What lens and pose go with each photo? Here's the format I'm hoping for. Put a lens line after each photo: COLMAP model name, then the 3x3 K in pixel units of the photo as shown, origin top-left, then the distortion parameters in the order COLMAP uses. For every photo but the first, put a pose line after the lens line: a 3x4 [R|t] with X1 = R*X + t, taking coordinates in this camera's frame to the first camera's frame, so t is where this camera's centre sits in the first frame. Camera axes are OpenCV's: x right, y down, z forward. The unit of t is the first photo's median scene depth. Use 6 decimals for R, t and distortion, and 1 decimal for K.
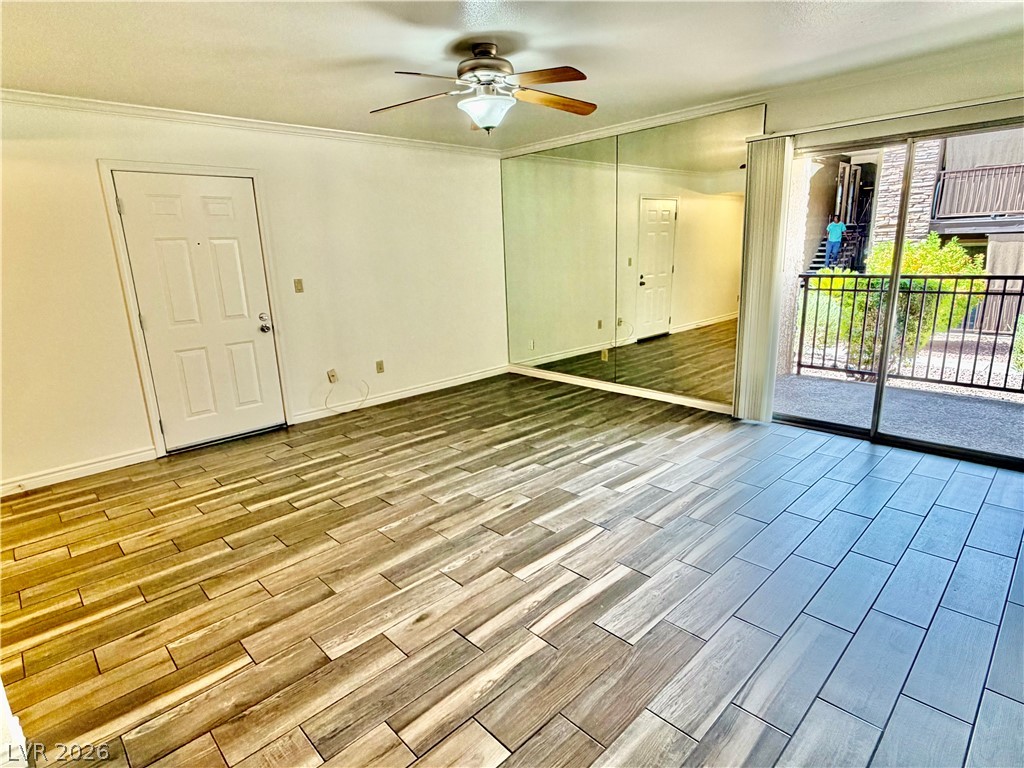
lens RADIAL K [[550.7, 0, 503.8], [0, 550.7, 382.2], [0, 0, 1]] dist [-0.004109, 0.005351]
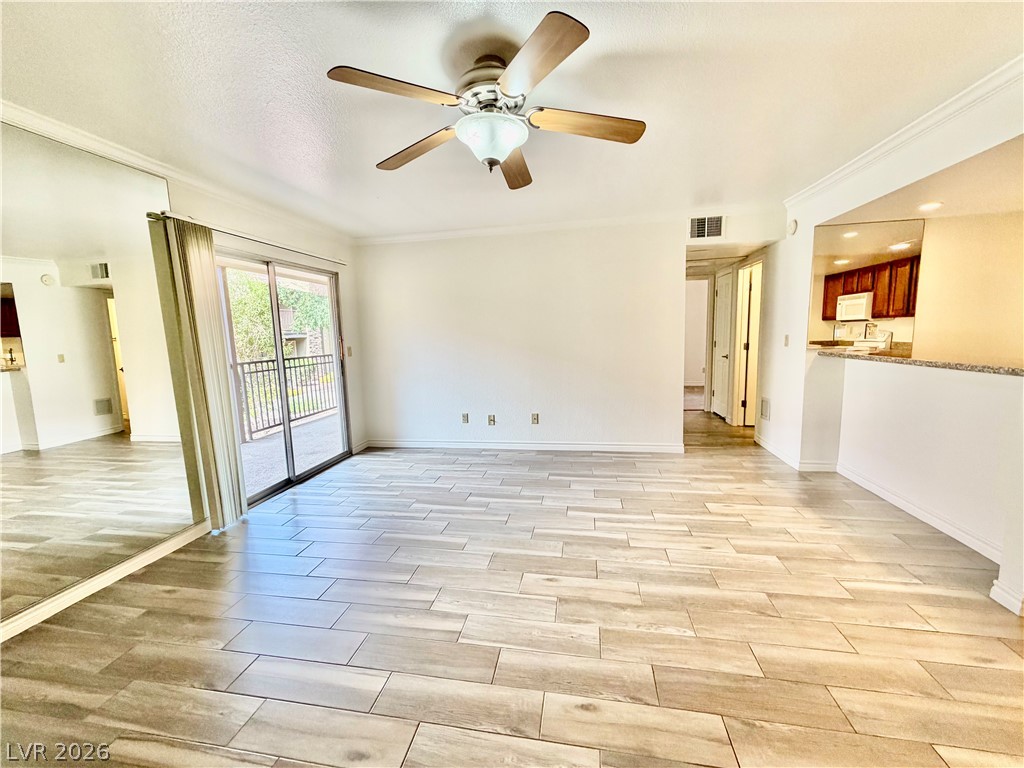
lens RADIAL K [[406.7, 0, 511.7], [0, 406.7, 390.1], [0, 0, 1]] dist [-0.001424, 0.000898]
pose [[-0.593056, -0.058192, 0.803056, -0.411567], [0.242783, 0.938038, 0.247269, -0.224998], [-0.767685, 0.341612, -0.542181, 1.095022]]
